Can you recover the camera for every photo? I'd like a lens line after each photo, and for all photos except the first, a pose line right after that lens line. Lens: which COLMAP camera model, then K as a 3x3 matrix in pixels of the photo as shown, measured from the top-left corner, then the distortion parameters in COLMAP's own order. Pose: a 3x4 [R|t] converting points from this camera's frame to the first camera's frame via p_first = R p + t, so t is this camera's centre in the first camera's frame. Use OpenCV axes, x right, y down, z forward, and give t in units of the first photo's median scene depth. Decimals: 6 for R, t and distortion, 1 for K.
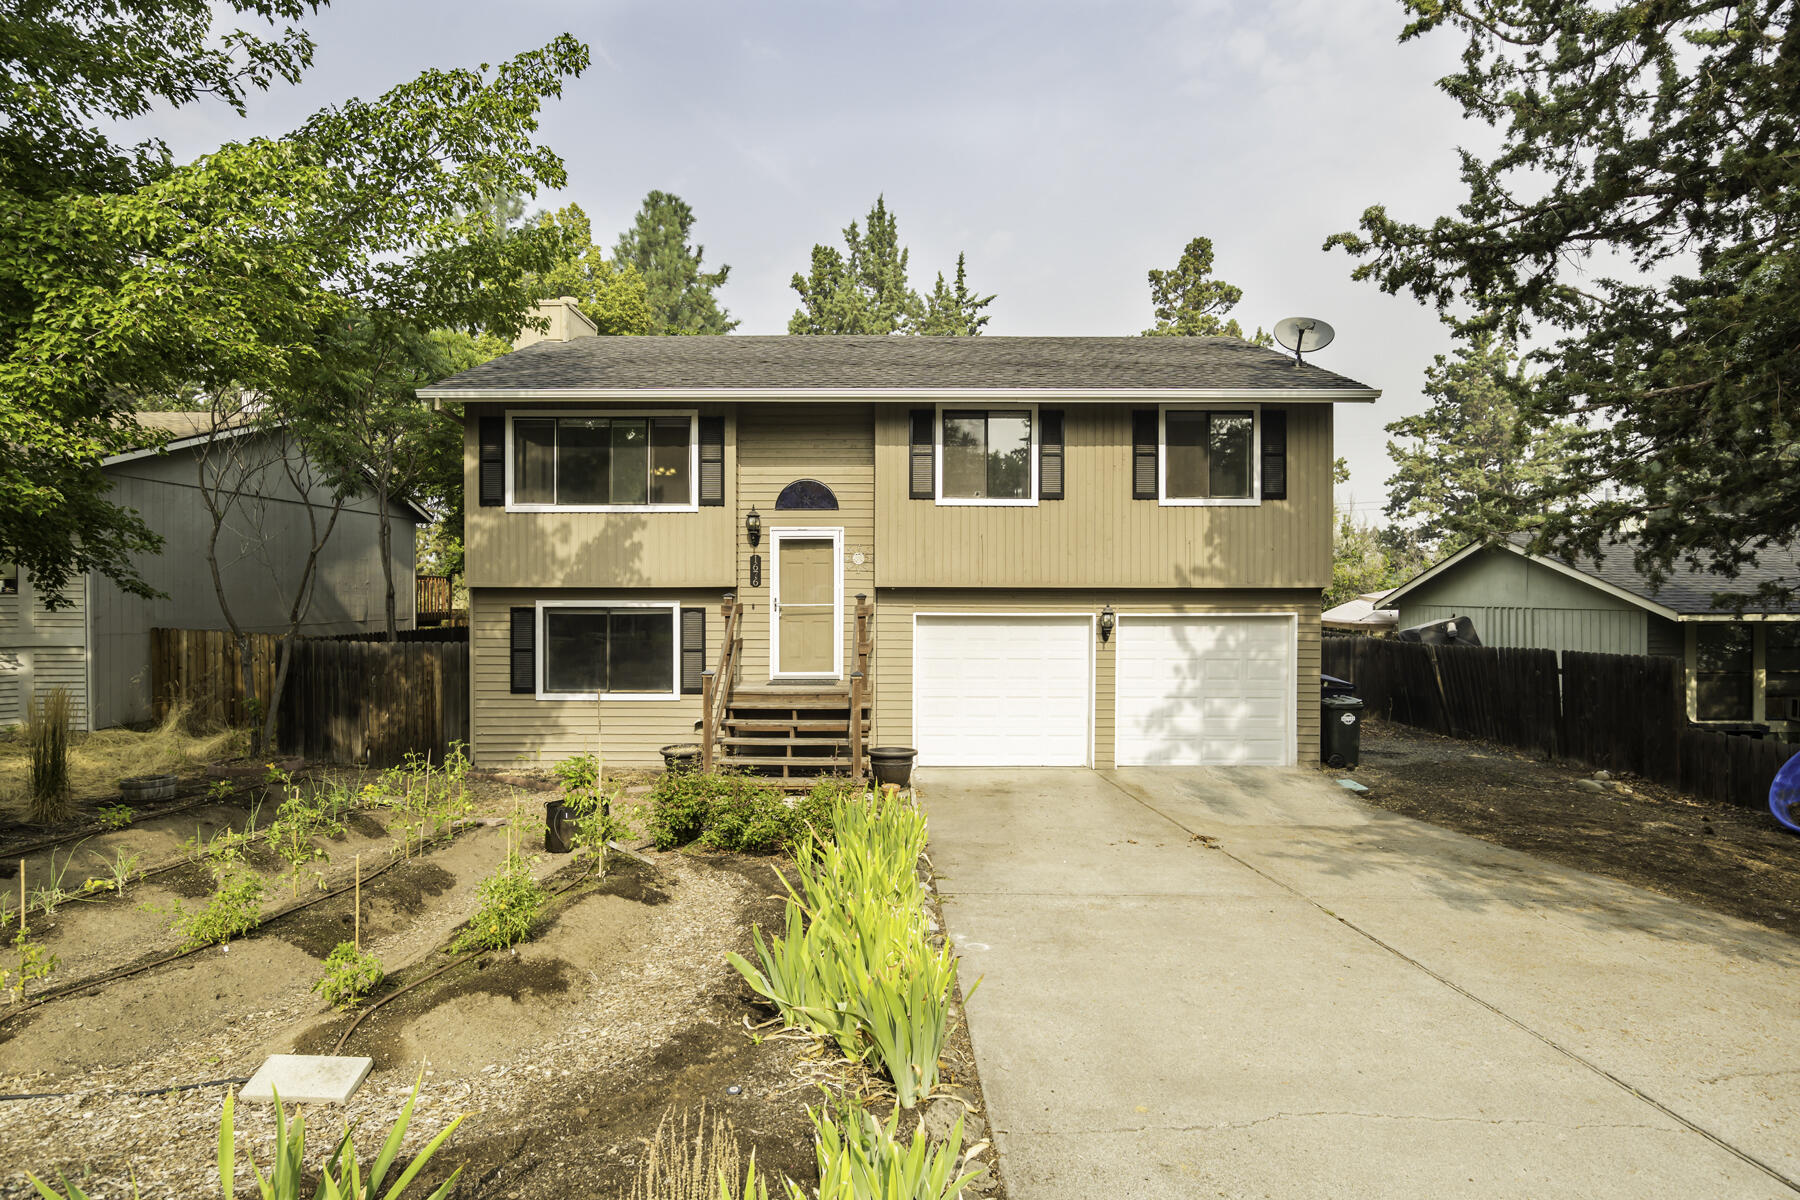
lens RADIAL K [[918.5, 0, 861.1], [0, 918.5, 592.6], [0, 0, 1]] dist [-0.021530, 0.011054]
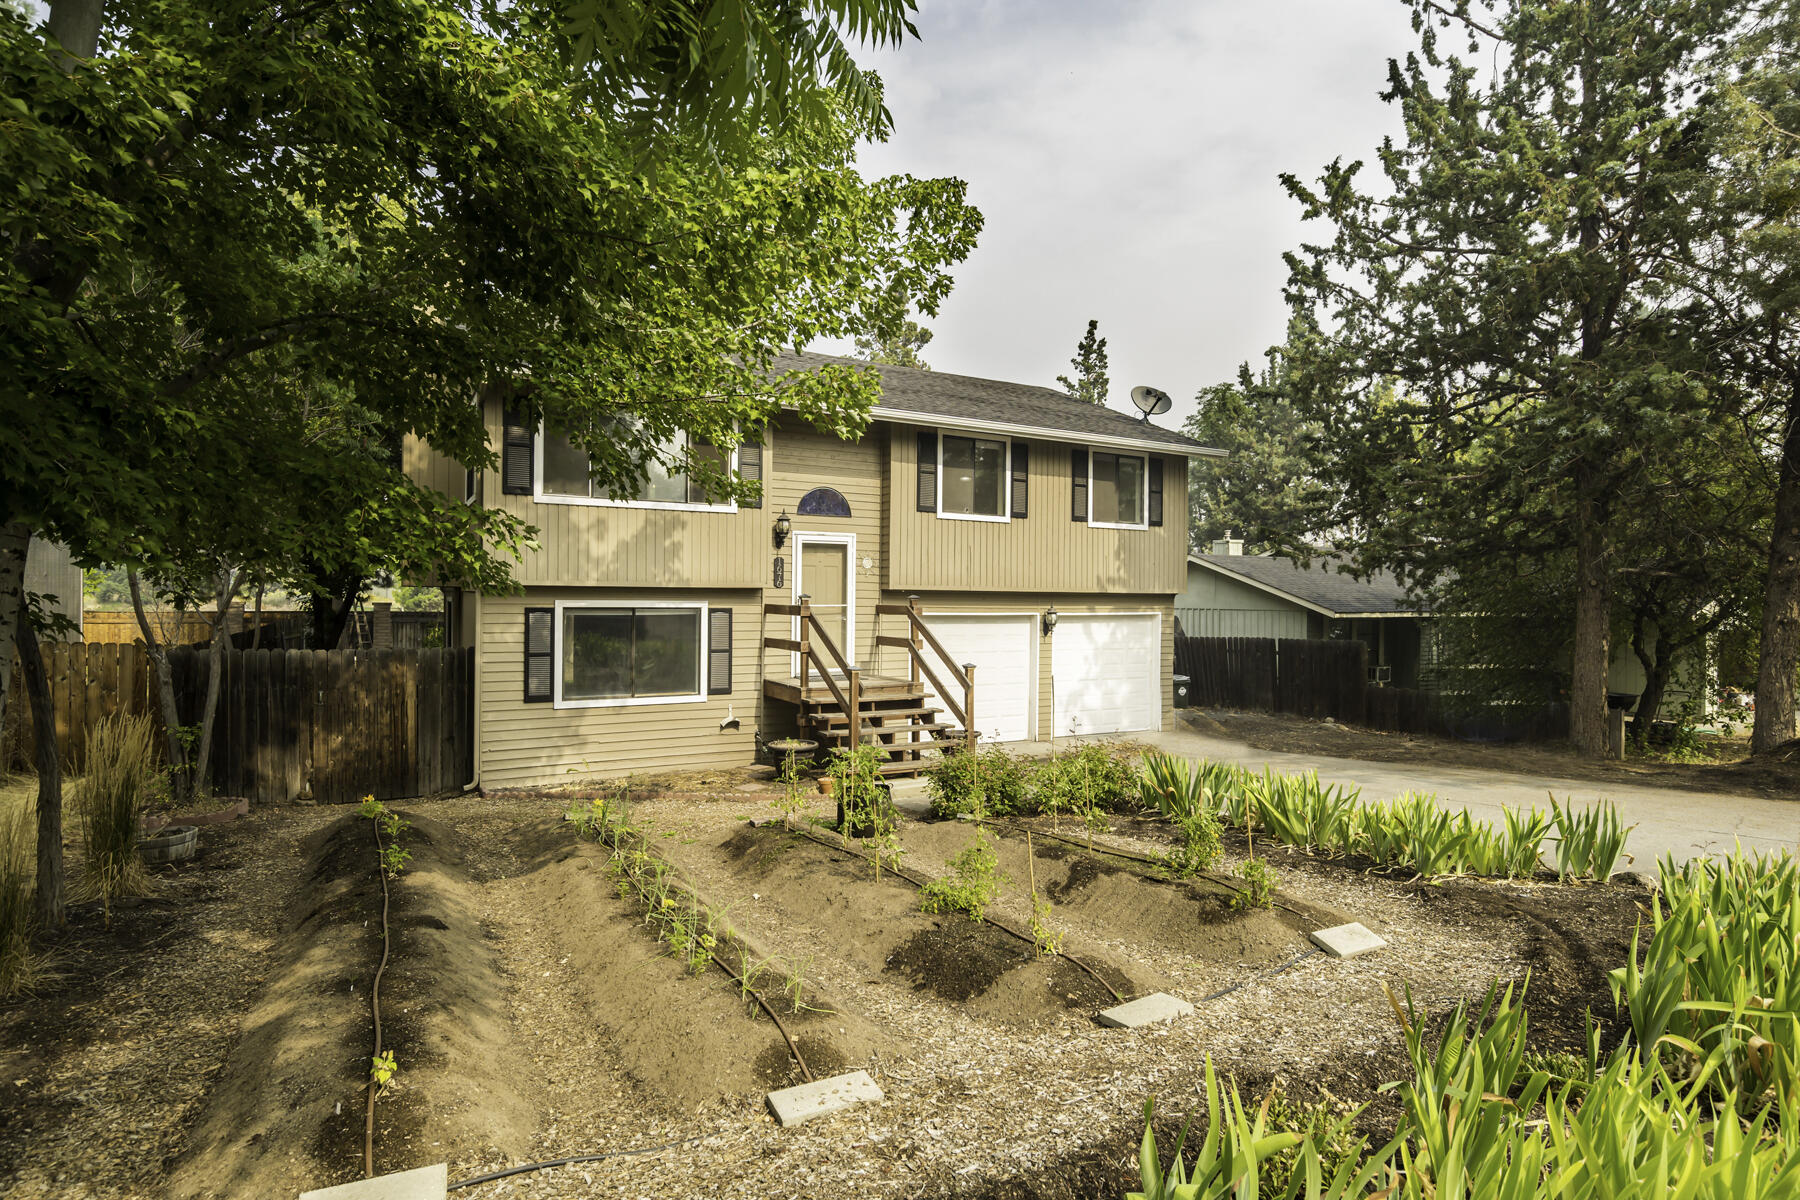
lens RADIAL K [[918.5, 0, 873.7], [0, 918.5, 597.3], [0, 0, 1]] dist [-0.021530, 0.011054]
pose [[0.872240, 0.005996, 0.489042, -0.531046], [-0.007691, 0.999969, 0.001457, 0.001776], [-0.489018, -0.005033, 0.872259, 0.046169]]
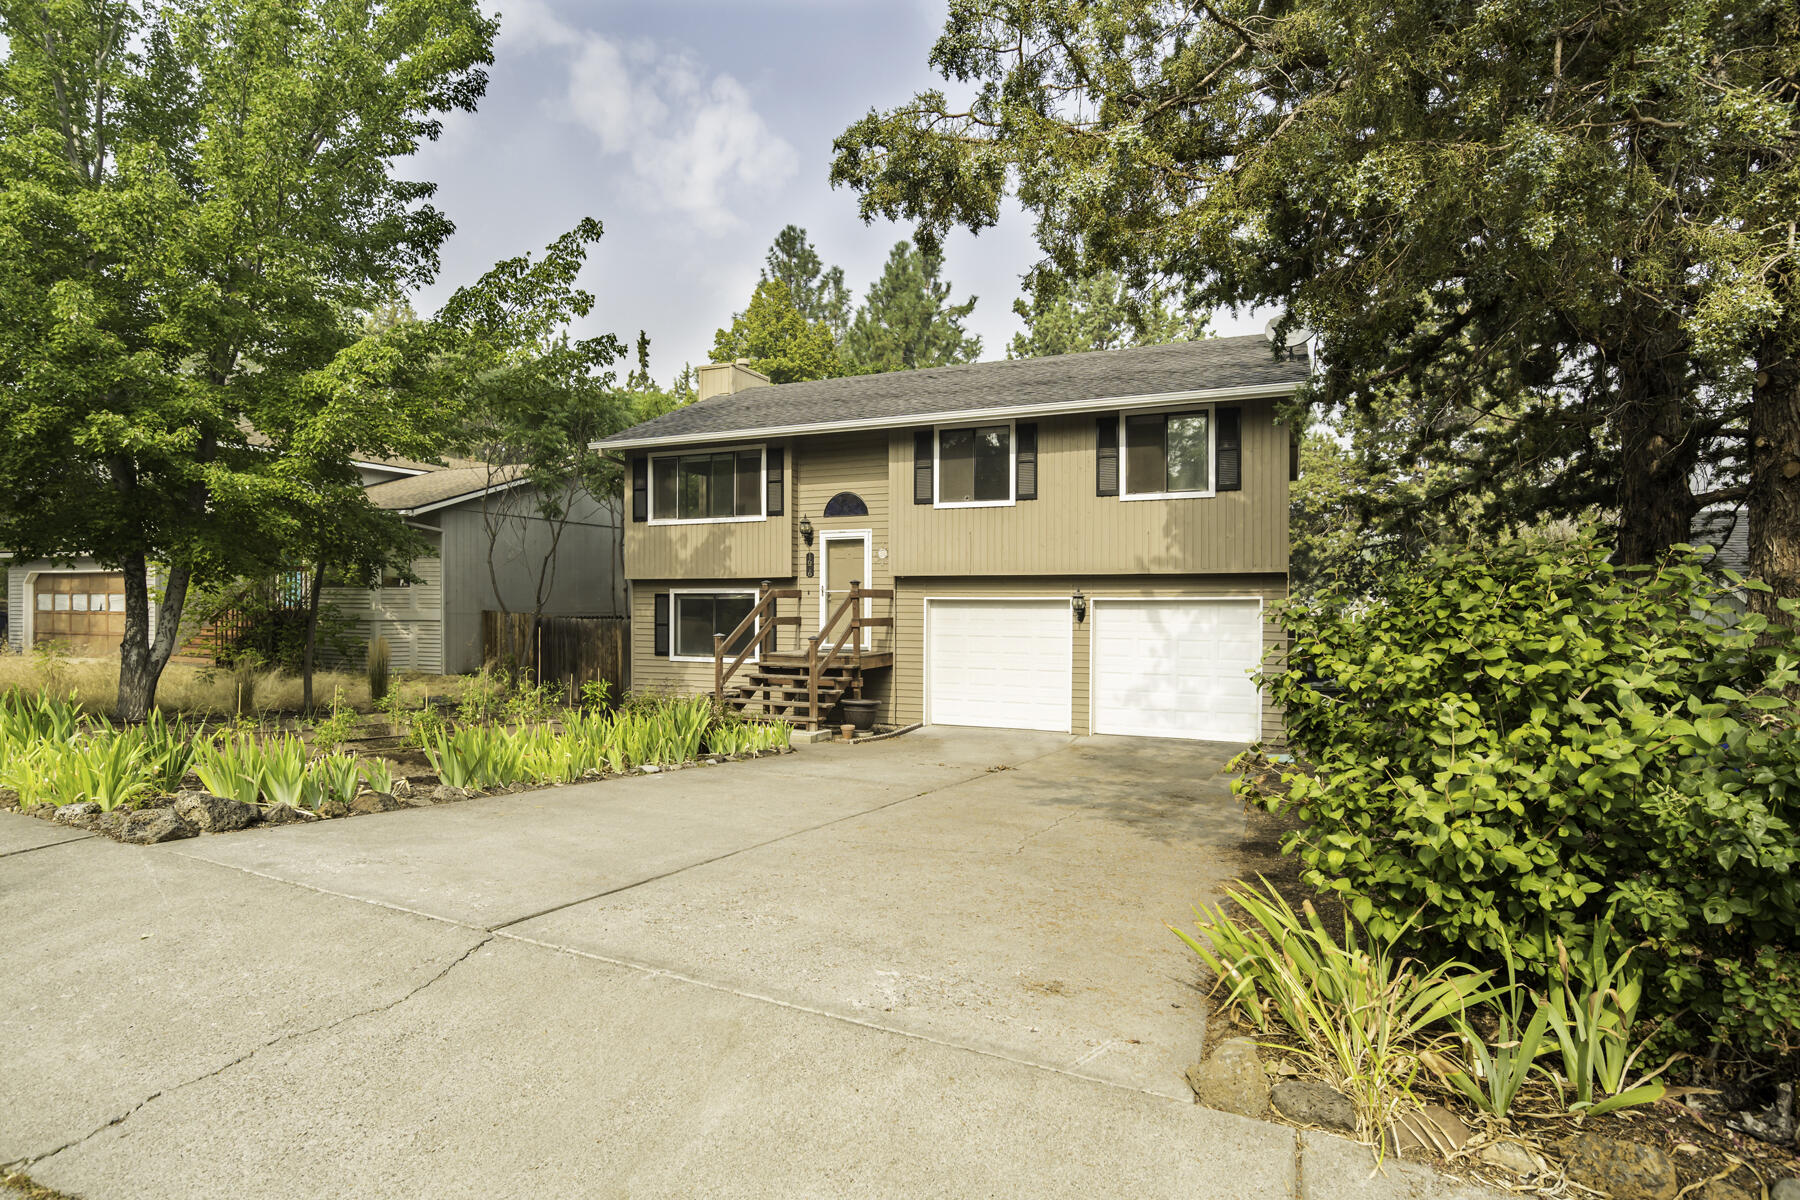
lens RADIAL K [[918.5, 0, 860.2], [0, 918.5, 601.3], [0, 0, 1]] dist [-0.021530, 0.011054]
pose [[0.912675, 0.001474, -0.408683, 0.481471], [-0.002567, 0.999994, -0.002127, 0.030210], [0.408678, 0.002990, 0.912674, -0.152155]]
